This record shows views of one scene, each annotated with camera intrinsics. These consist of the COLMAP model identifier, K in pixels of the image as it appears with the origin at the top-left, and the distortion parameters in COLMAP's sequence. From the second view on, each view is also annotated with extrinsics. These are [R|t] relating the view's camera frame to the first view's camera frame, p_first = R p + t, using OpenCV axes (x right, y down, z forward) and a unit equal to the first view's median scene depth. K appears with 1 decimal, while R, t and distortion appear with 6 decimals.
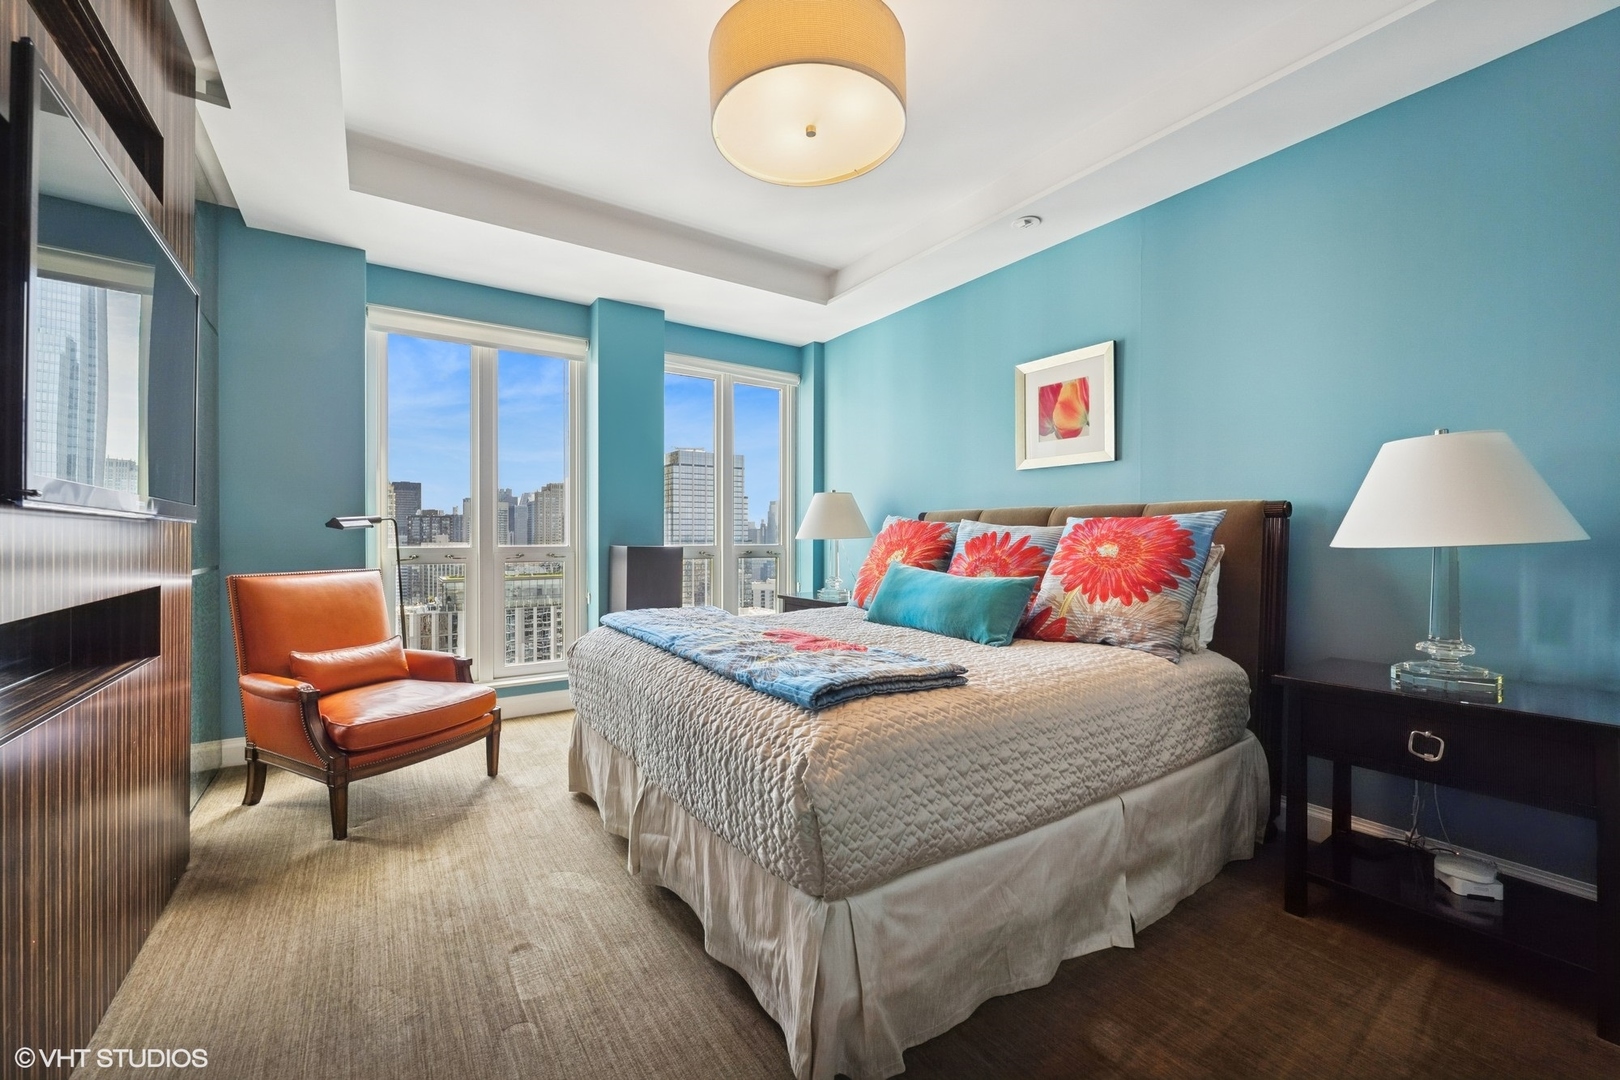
lens RADIAL K [[652.4, 0, 799.4], [0, 652.4, 542.7], [0, 0, 1]] dist [-0.000233, -0.000231]
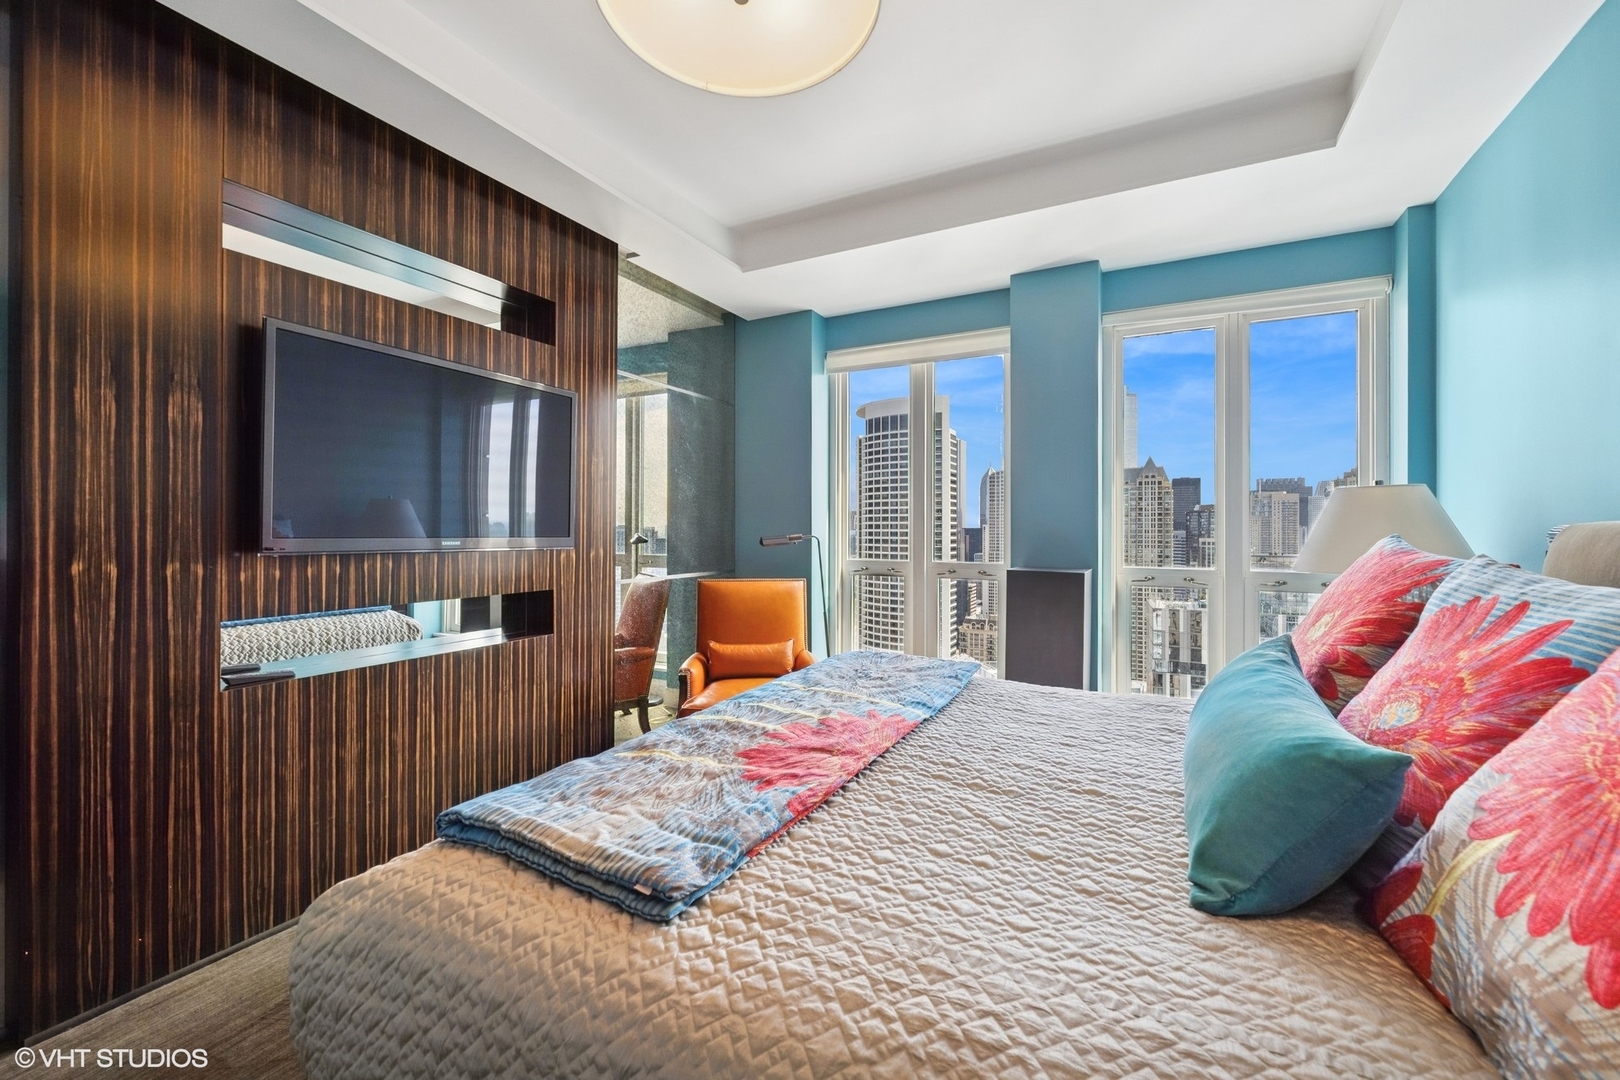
lens RADIAL K [[652.4, 0, 804.6], [0, 652.4, 535.1], [0, 0, 1]] dist [-0.000233, -0.000231]
pose [[0.482048, 0.007204, -0.876115, 0.302105], [-0.011352, 0.999934, 0.001976, -0.033860], [0.876071, 0.008993, 0.482098, 0.344594]]
